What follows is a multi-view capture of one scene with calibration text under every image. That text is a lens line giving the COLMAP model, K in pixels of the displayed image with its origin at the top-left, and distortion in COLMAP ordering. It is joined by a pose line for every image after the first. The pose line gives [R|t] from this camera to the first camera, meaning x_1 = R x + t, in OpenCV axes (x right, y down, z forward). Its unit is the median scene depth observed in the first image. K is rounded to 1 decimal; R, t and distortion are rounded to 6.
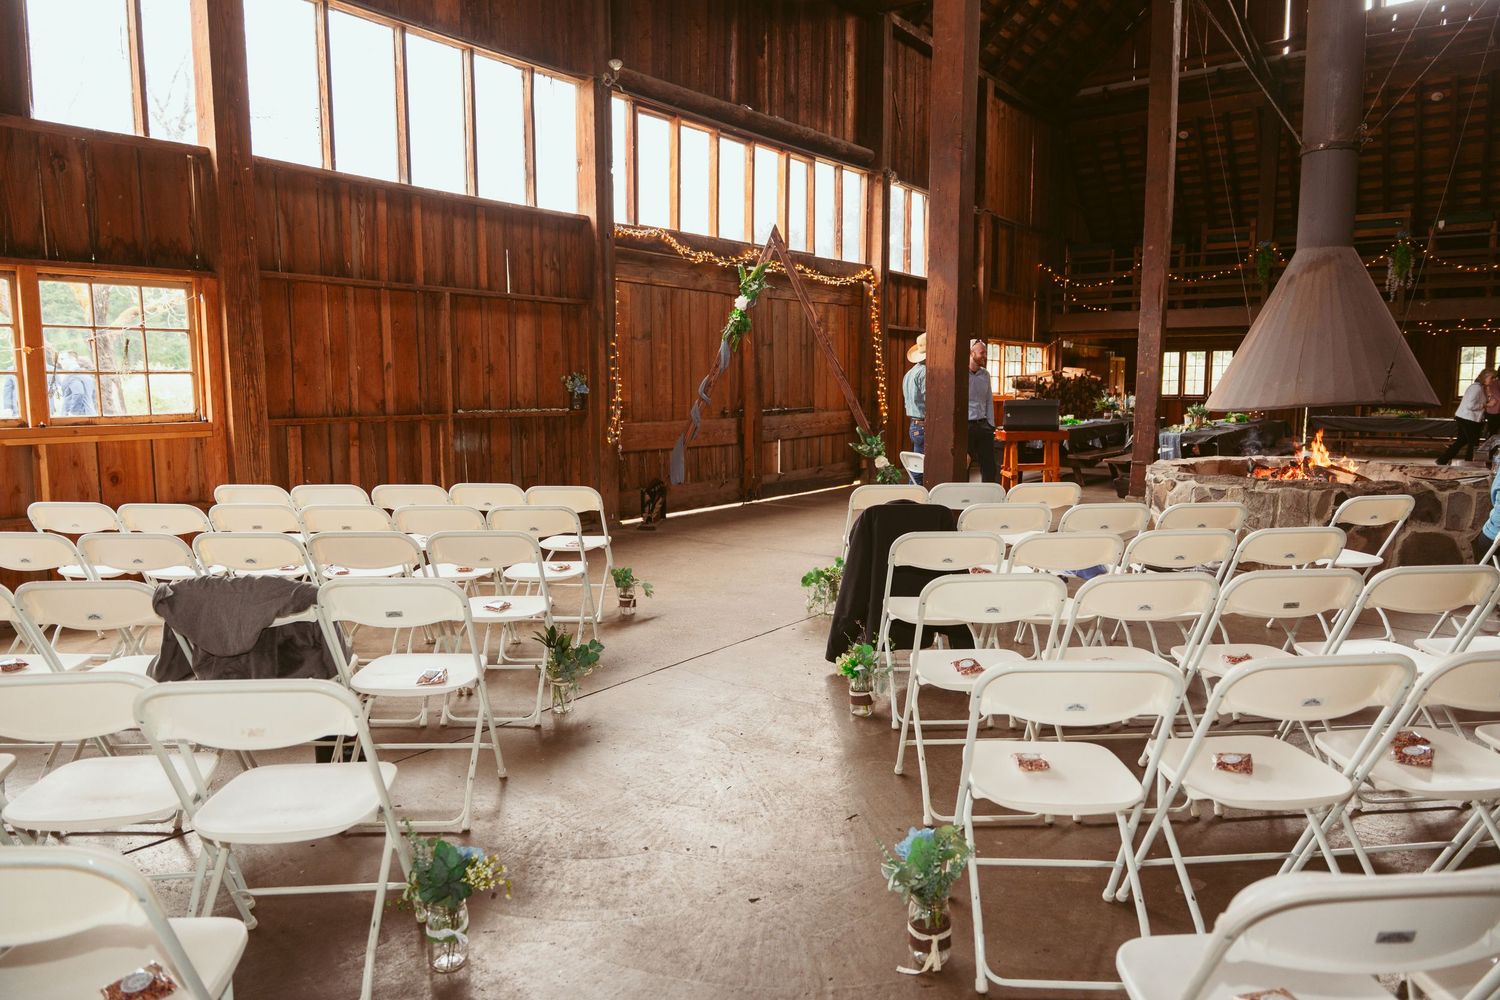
lens RADIAL K [[995.8, 0, 750.0], [0, 995.8, 500.0], [0, 0, 1]] dist [0.000477, 0.000519]
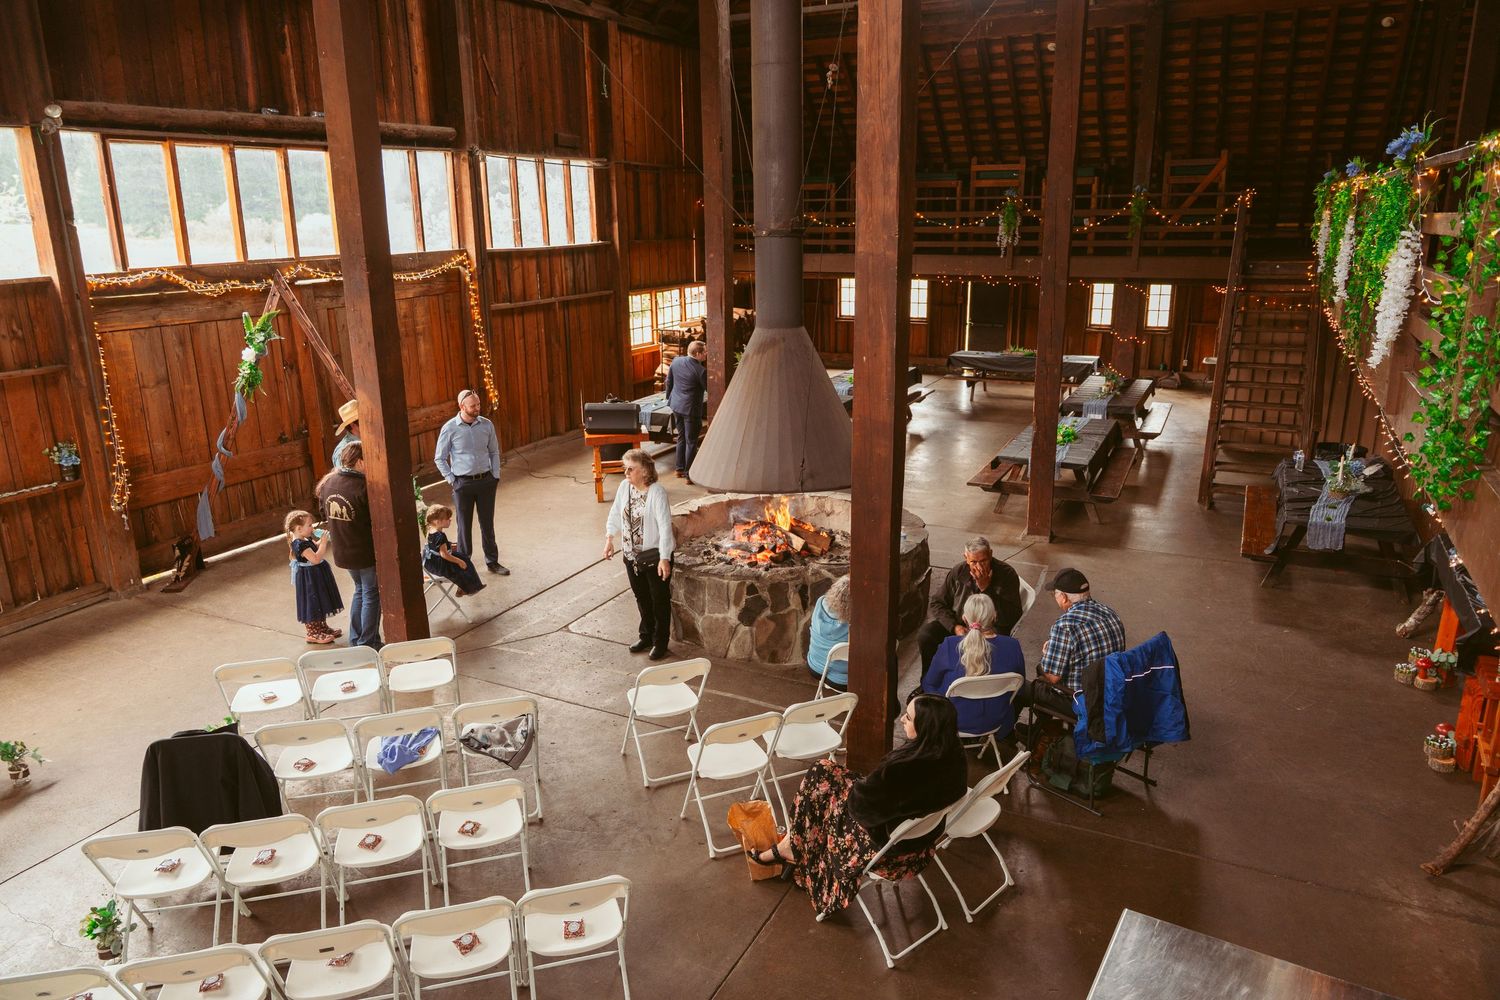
lens RADIAL K [[1028.0, 0, 750.0], [0, 1028.0, 500.0], [0, 0, 1]] dist [-0.001248, -0.006695]
pose [[0.983336, -0.059210, 0.171884, 0.276282], [0.031668, 0.986809, 0.158761, -0.193879], [-0.179017, -0.150672, 0.972240, -0.067718]]
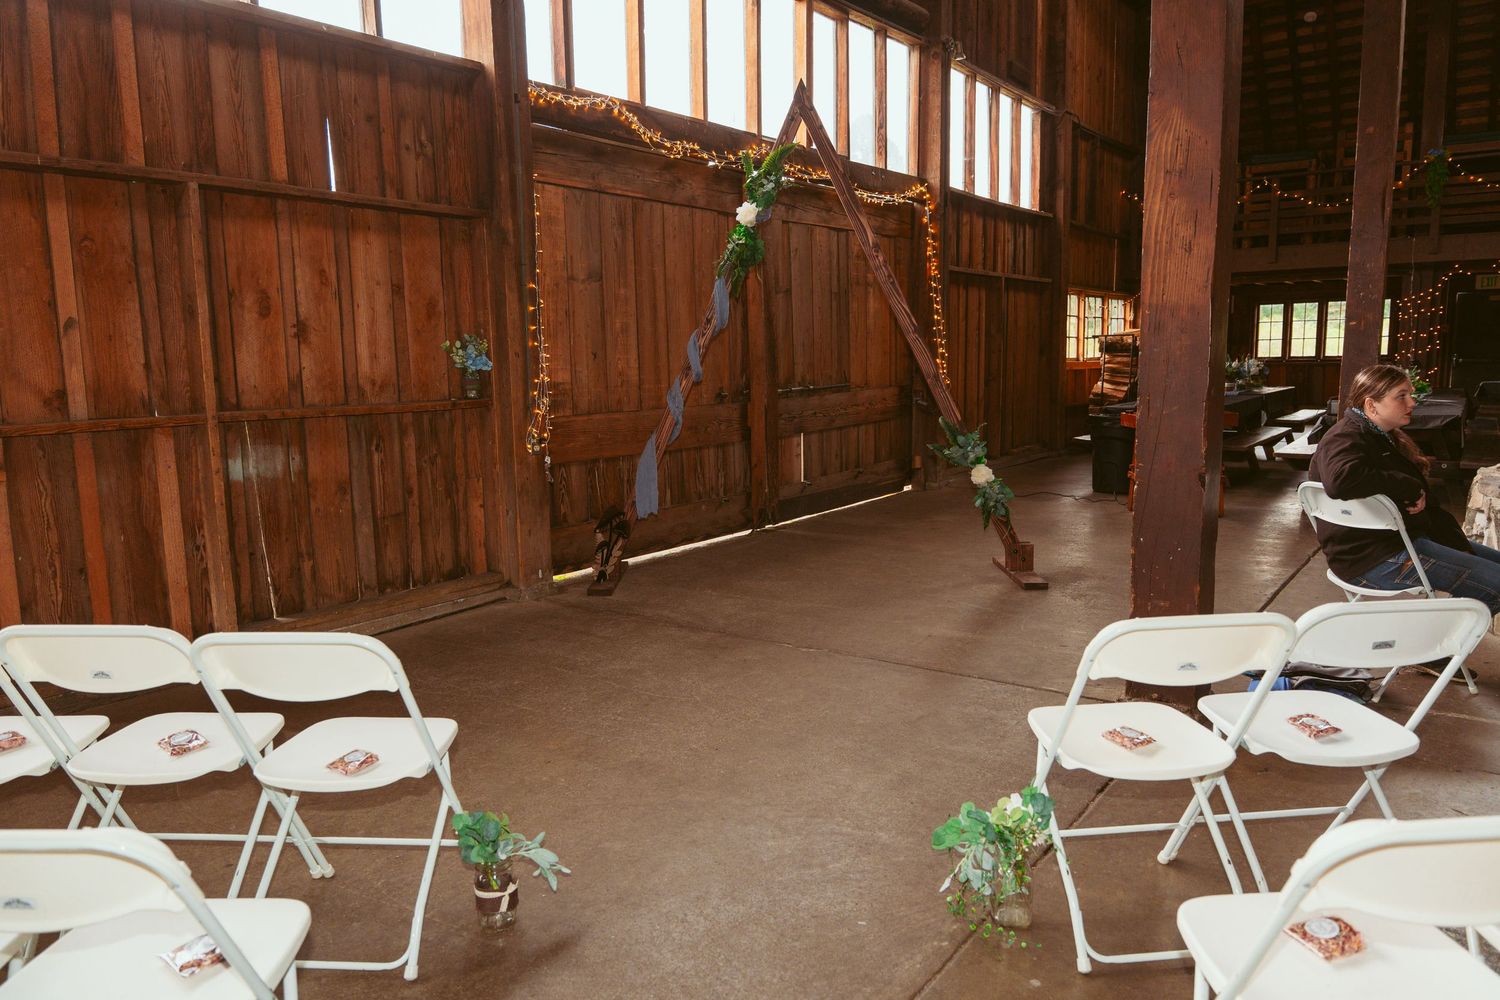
lens RADIAL K [[1025.8, 0, 750.0], [0, 1025.8, 500.0], [0, 0, 1]] dist [0.005977, -0.001975]
pose [[0.999815, -0.018614, 0.004797, -0.012637], [0.018493, 0.999539, 0.024076, -0.039195], [-0.005243, -0.023983, 0.999699, 0.364106]]
